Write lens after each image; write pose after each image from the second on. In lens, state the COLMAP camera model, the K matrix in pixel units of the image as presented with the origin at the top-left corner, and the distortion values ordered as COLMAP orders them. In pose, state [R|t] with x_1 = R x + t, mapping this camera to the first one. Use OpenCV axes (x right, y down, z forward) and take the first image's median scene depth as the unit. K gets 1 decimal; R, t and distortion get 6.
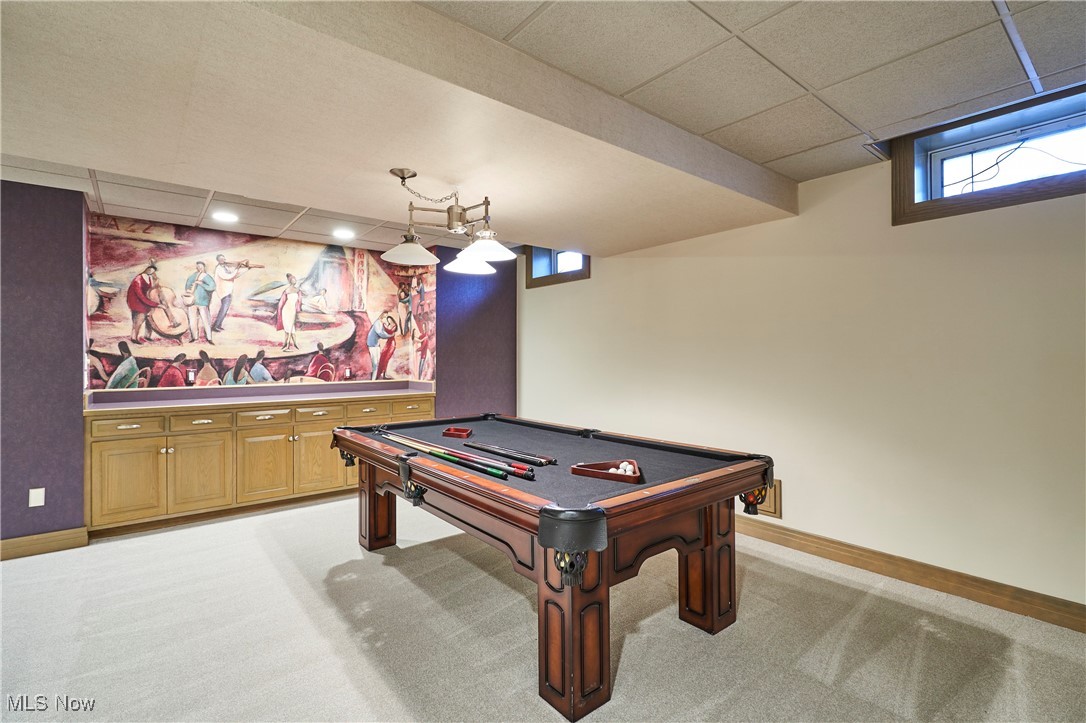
lens RADIAL K [[504.4, 0, 544.4], [0, 504.4, 366.6], [0, 0, 1]] dist [-0.001297, 0.000907]
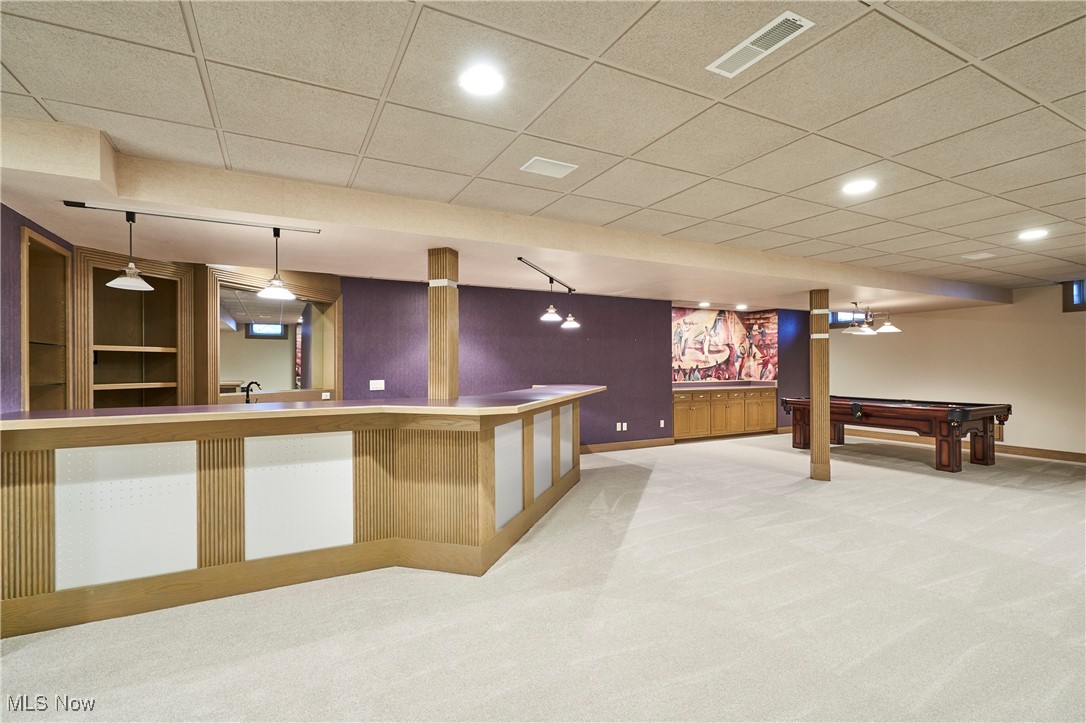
lens RADIAL K [[504.4, 0, 544.4], [0, 504.4, 366.6], [0, 0, 1]] dist [-0.001297, 0.000907]
pose [[0.979135, -0.001323, -0.203206, -0.691872], [-0.003003, 0.999775, -0.020980, 0.018719], [0.203188, 0.021153, 0.978911, -1.031187]]
